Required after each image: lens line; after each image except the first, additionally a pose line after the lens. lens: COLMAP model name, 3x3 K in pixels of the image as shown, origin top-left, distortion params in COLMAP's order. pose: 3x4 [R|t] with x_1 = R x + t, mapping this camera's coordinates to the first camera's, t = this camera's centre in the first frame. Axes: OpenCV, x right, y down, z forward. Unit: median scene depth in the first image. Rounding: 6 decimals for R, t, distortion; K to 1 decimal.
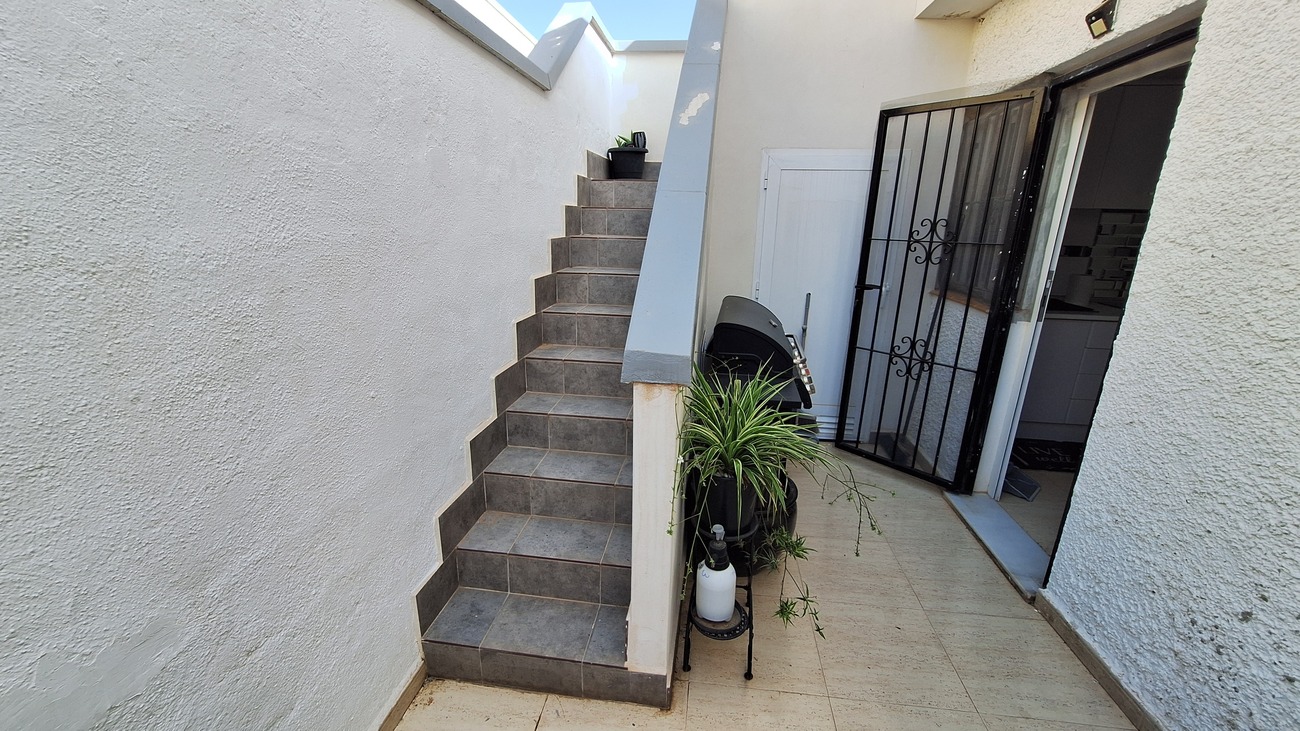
lens RADIAL K [[519.5, 0, 648.1], [0, 519.5, 364.8], [0, 0, 1]] dist [-0.002634, 0.000899]
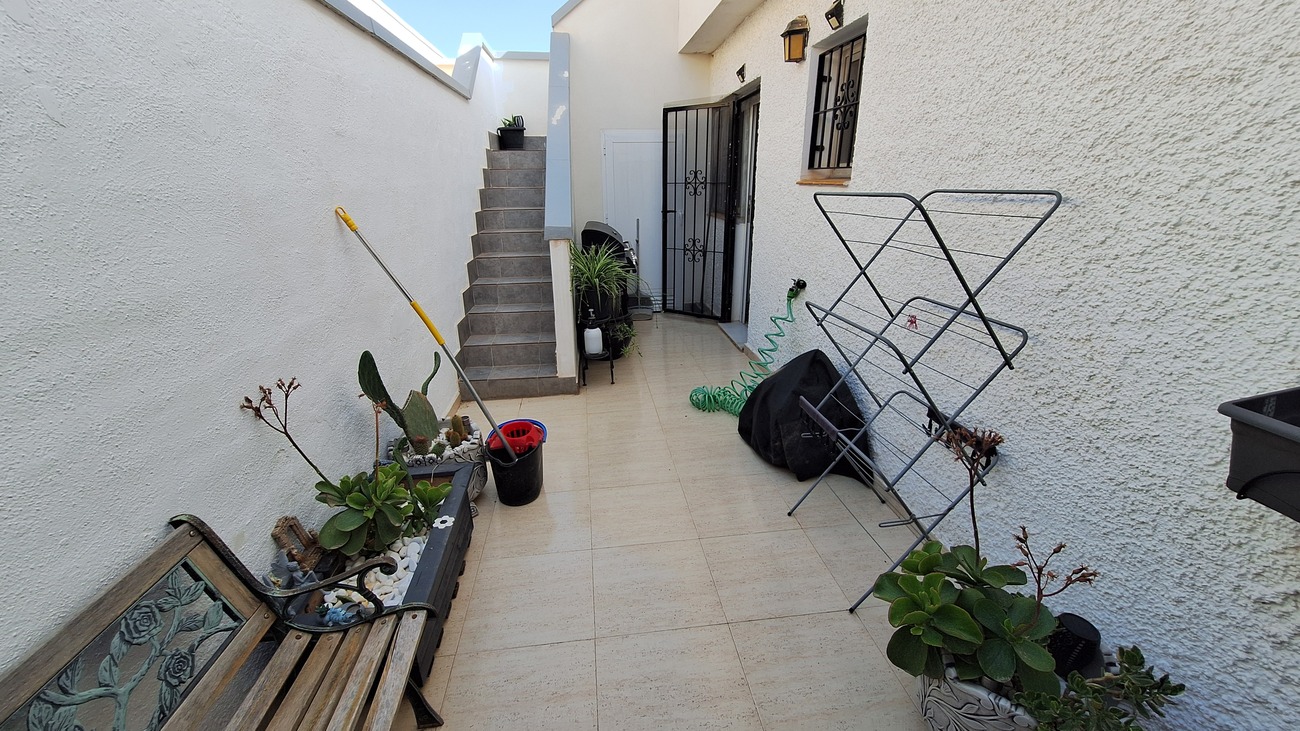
lens RADIAL K [[519.5, 0, 648.3], [0, 519.5, 368.4], [0, 0, 1]] dist [-0.002634, 0.000899]
pose [[0.968858, -0.113352, 0.220148, -0.091686], [0.096655, 0.991663, 0.085223, 0.236344], [-0.227973, -0.061290, 0.971737, -0.772374]]
